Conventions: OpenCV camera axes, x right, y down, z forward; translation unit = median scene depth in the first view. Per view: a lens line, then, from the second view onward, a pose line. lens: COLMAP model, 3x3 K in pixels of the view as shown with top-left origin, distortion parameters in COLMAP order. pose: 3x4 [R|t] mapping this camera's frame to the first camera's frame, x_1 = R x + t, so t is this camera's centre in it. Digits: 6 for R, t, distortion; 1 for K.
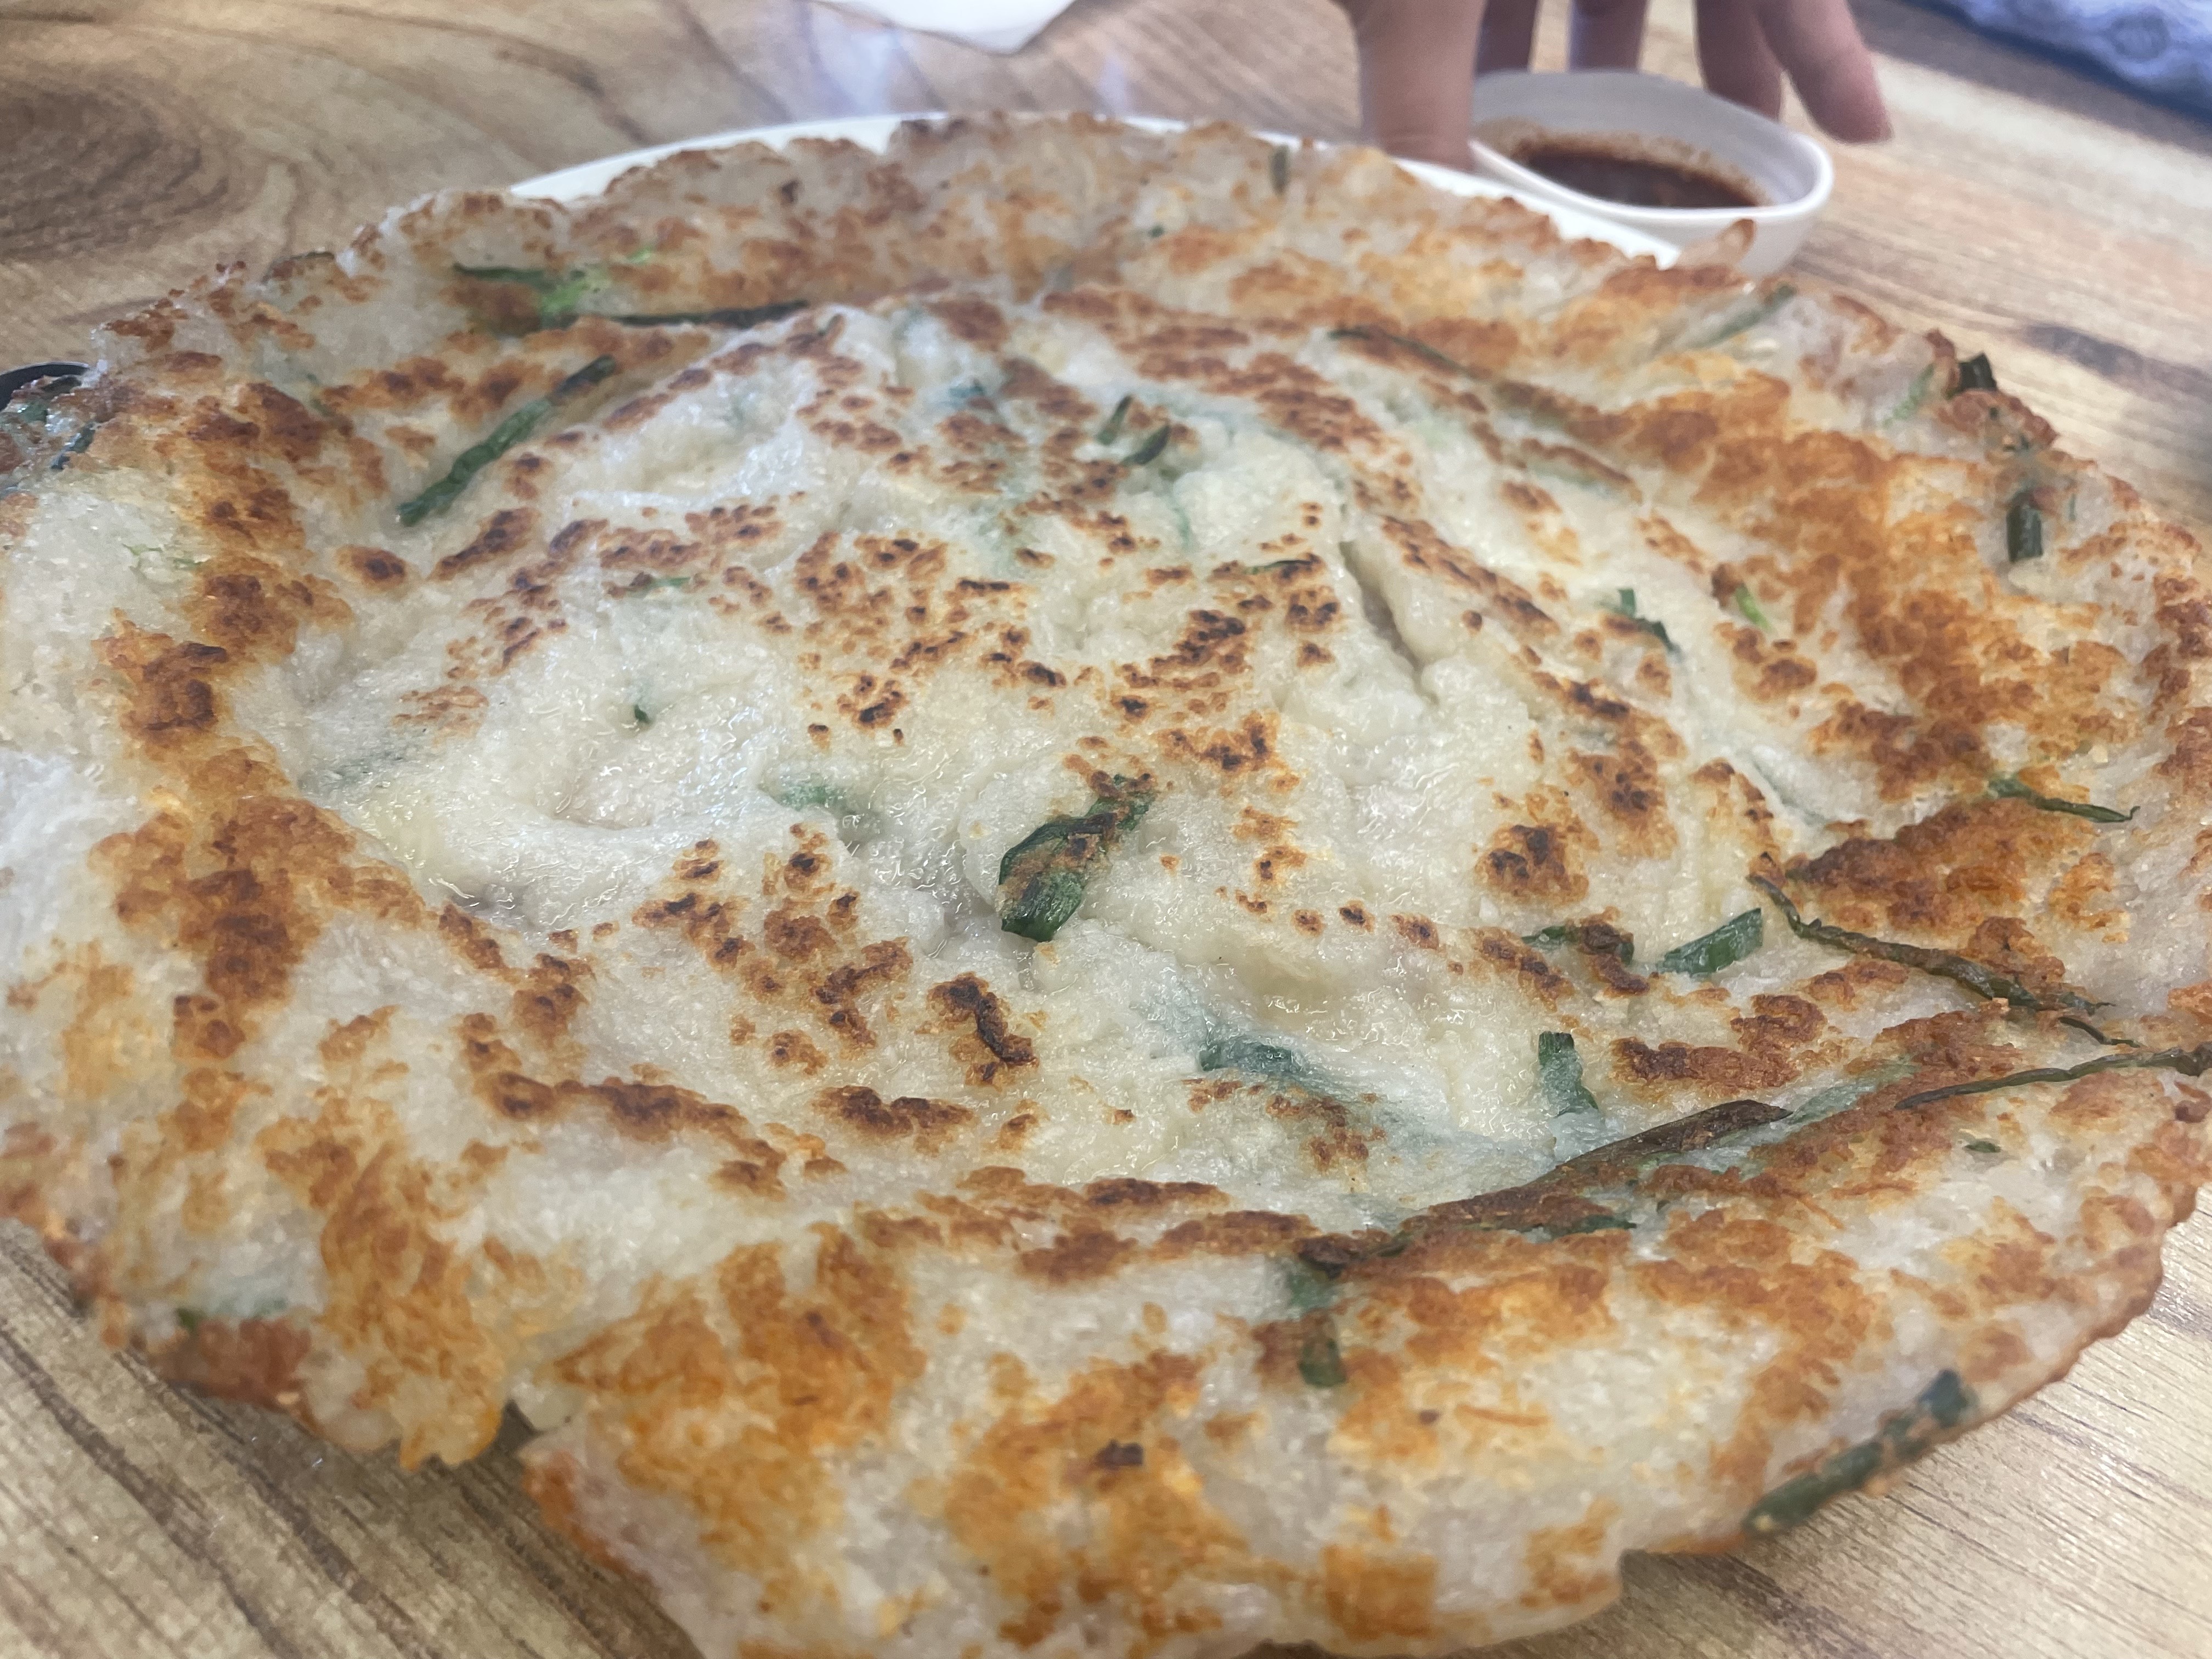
lens RADIAL K [[1681.3, 0, 1106.0], [0, 1681.3, 829.5], [0, 0, 1]] dist [0.064570, -0.106096]
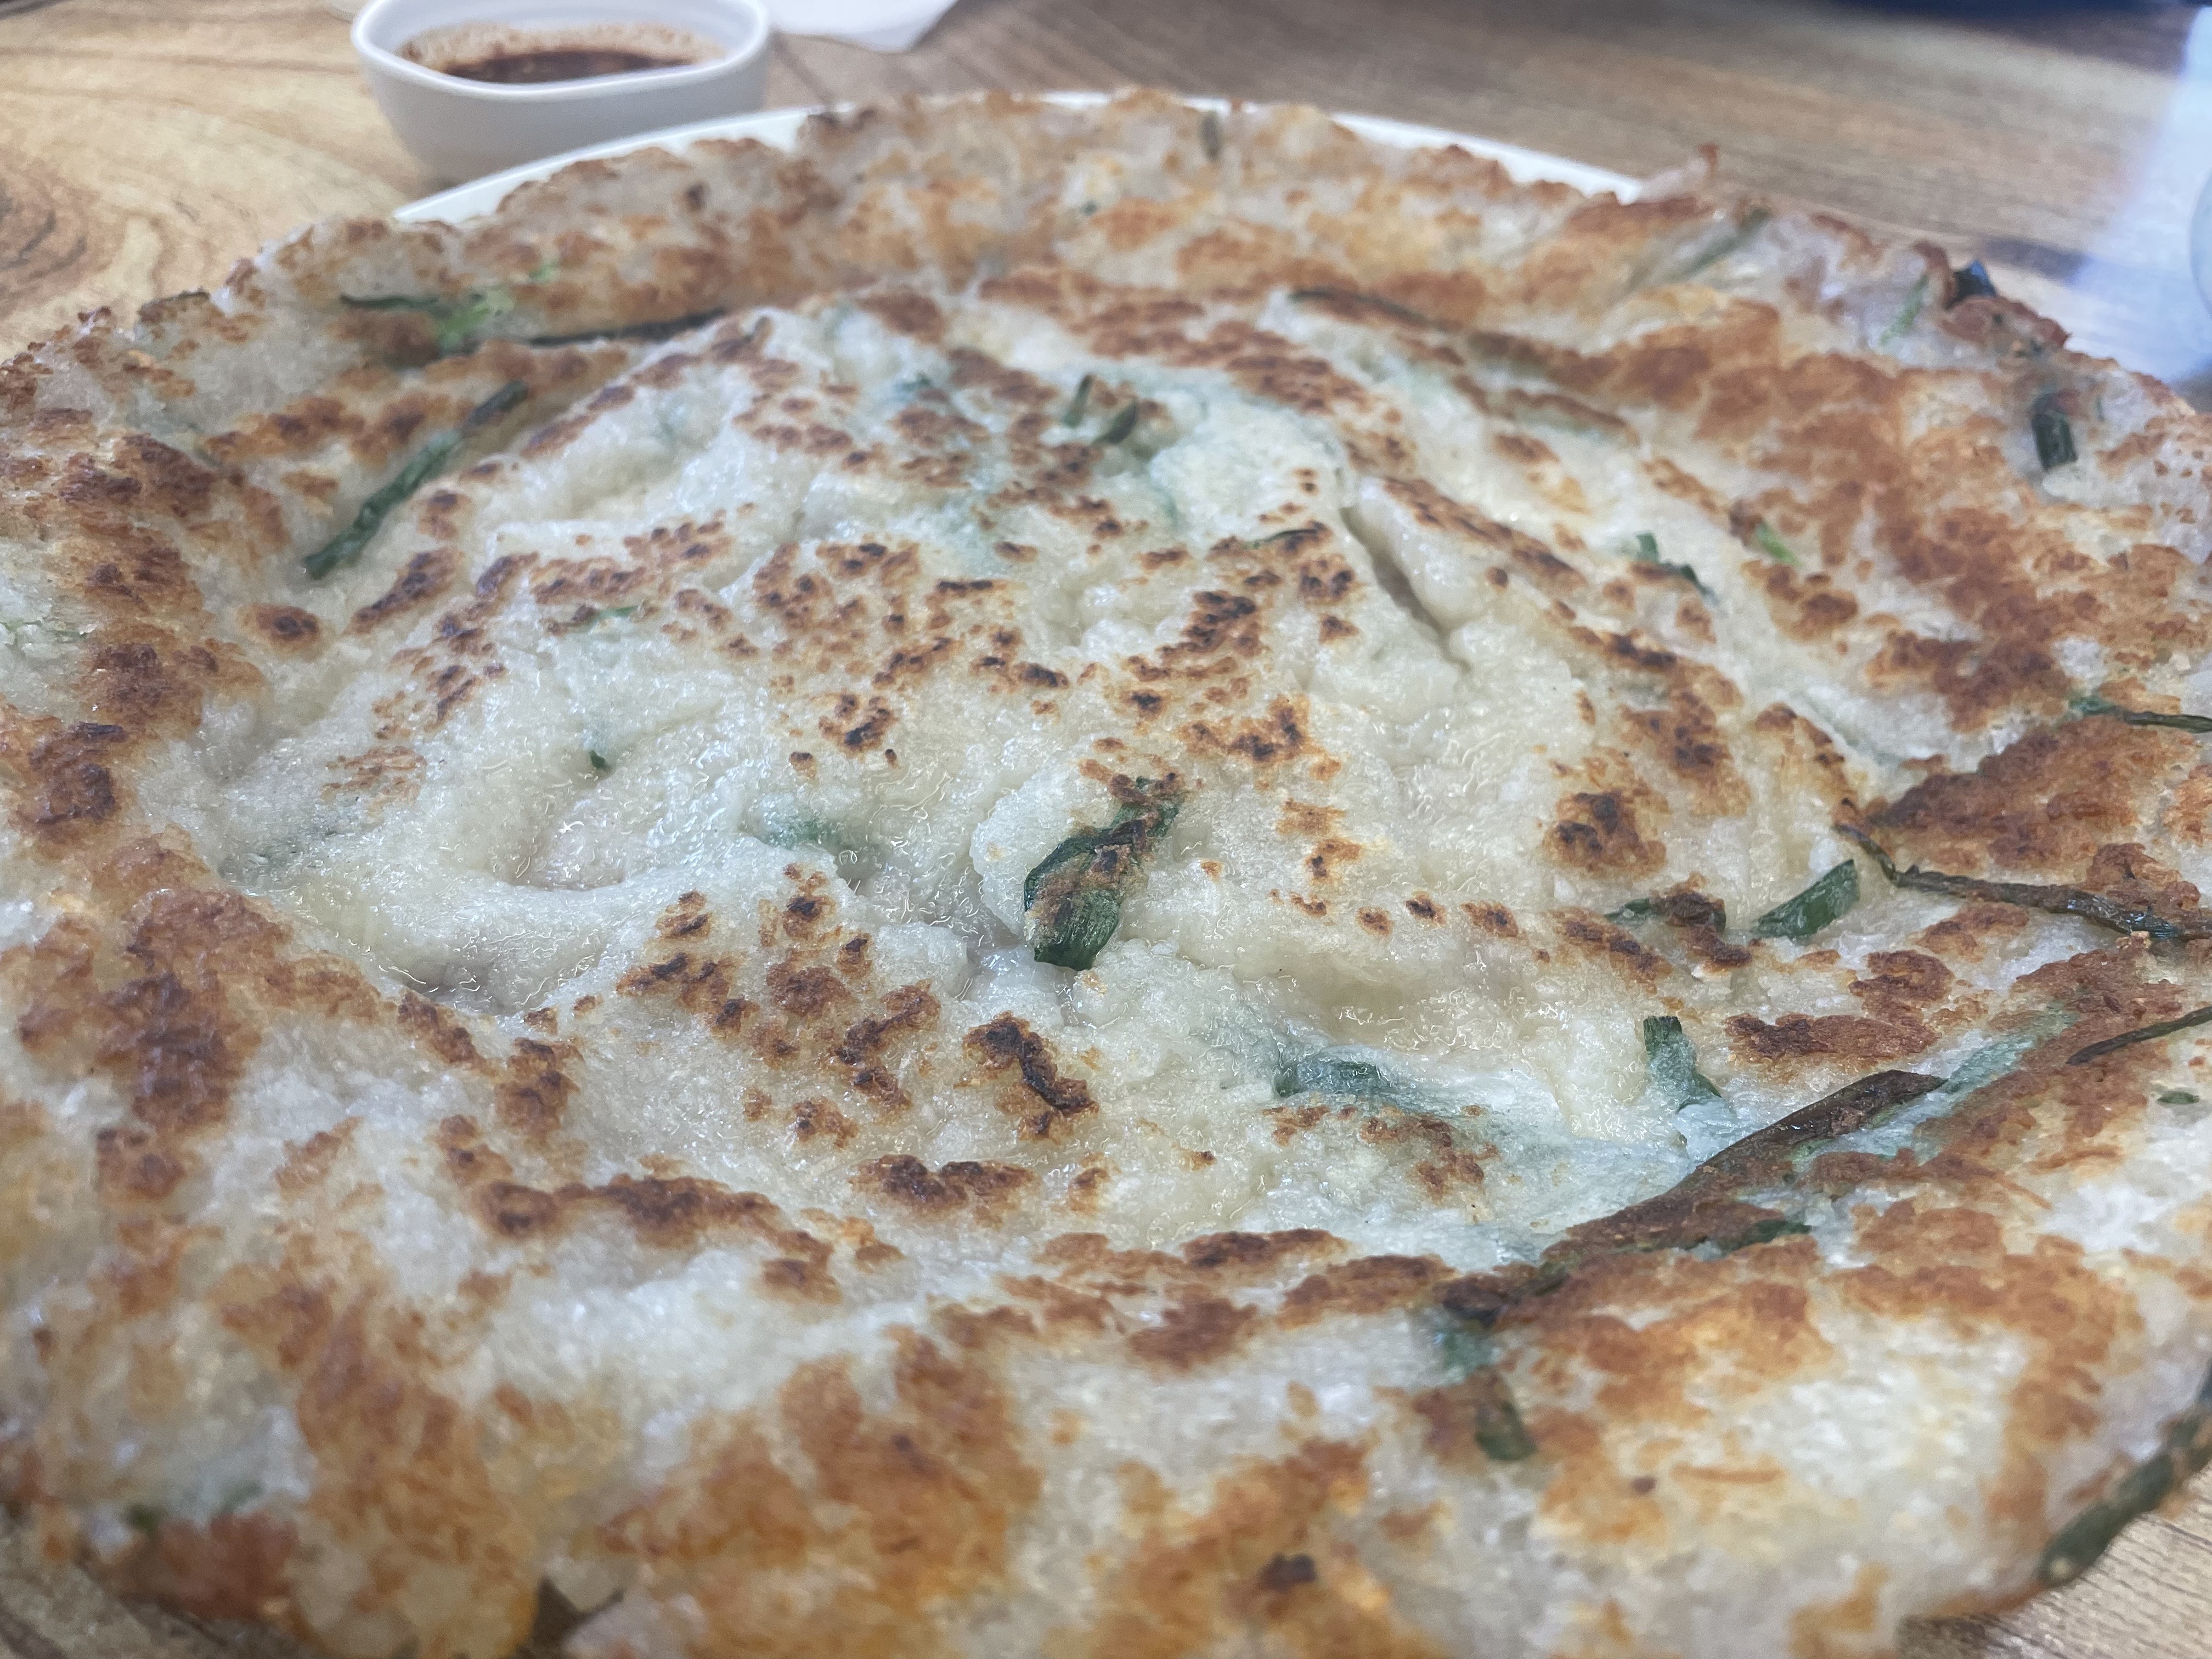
lens RADIAL K [[1692.2, 0, 1094.0], [0, 1692.2, 821.0], [0, 0, 1]] dist [0.057823, -0.099928]
pose [[0.995059, -0.092714, 0.035517, -0.050491], [0.093409, 0.995457, -0.018448, 0.004767], [-0.033645, 0.021674, 0.999199, 0.095100]]
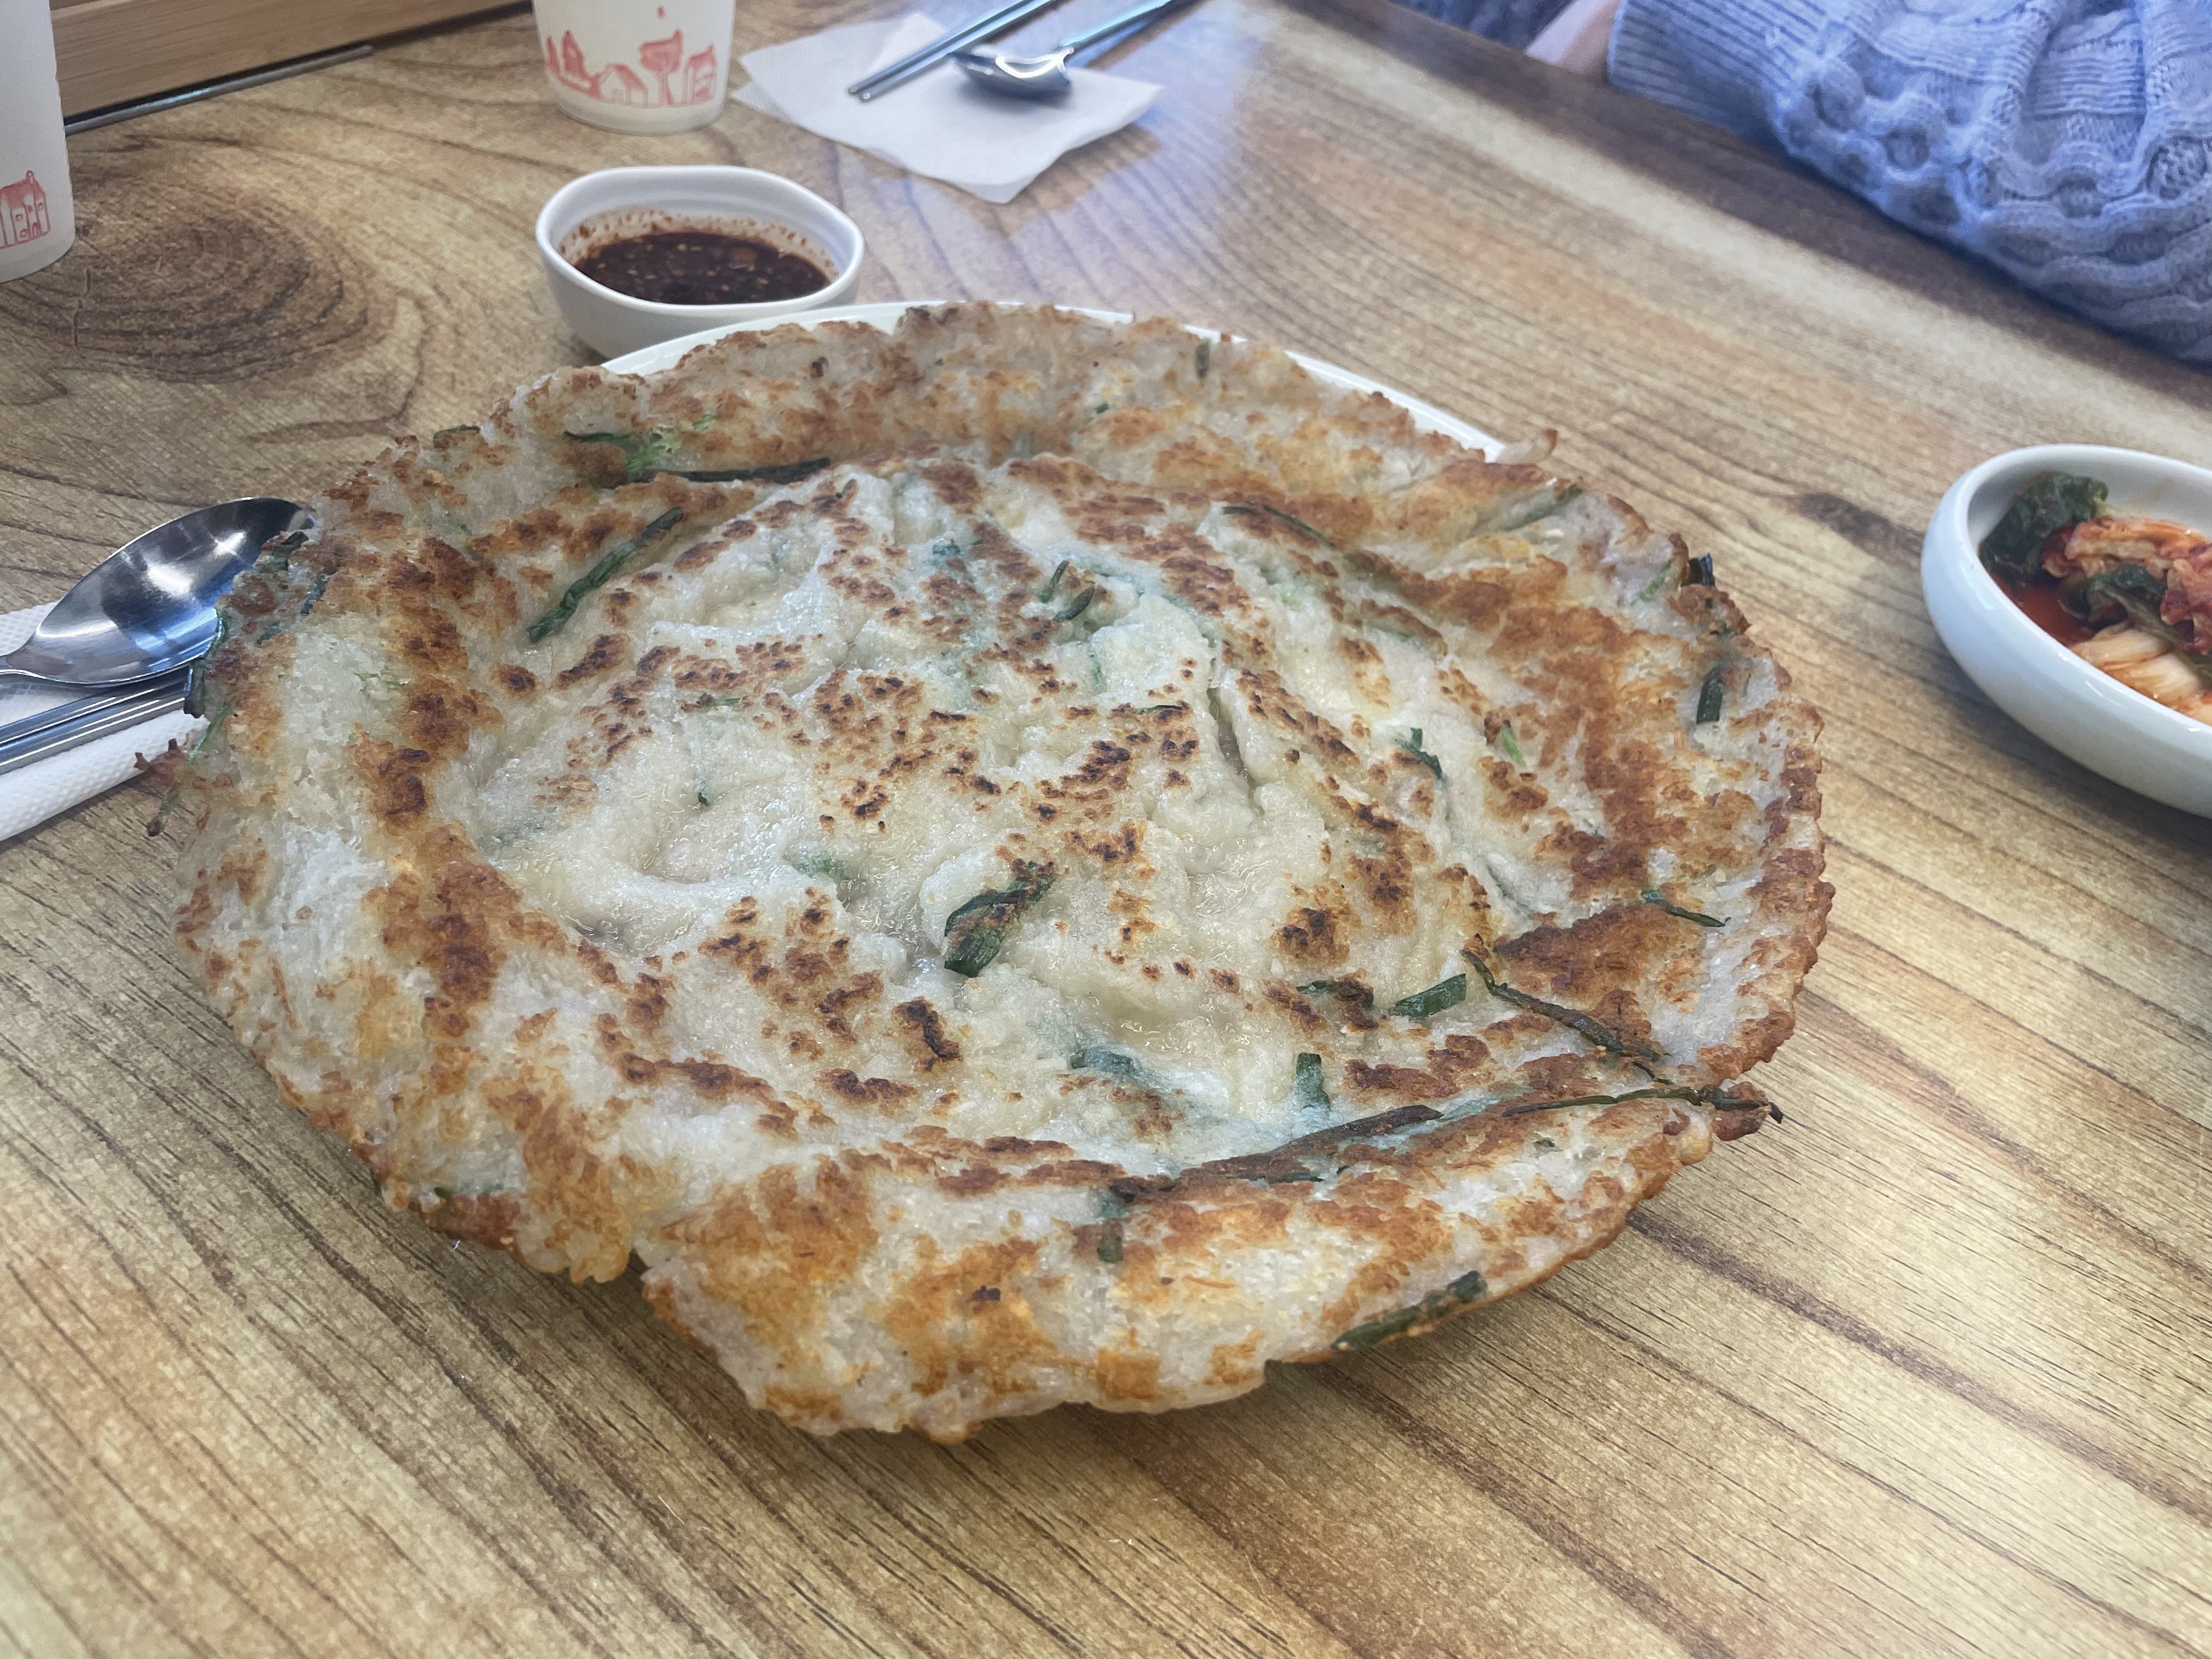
lens RADIAL K [[1666.4, 0, 1109.5], [0, 1666.4, 837.7], [0, 0, 1]] dist [0.102269, -0.182040]
pose [[0.998619, 0.050661, 0.013942, 0.052195], [-0.050995, 0.998393, 0.024724, -0.090167], [-0.012667, -0.025400, 0.999597, -0.434956]]
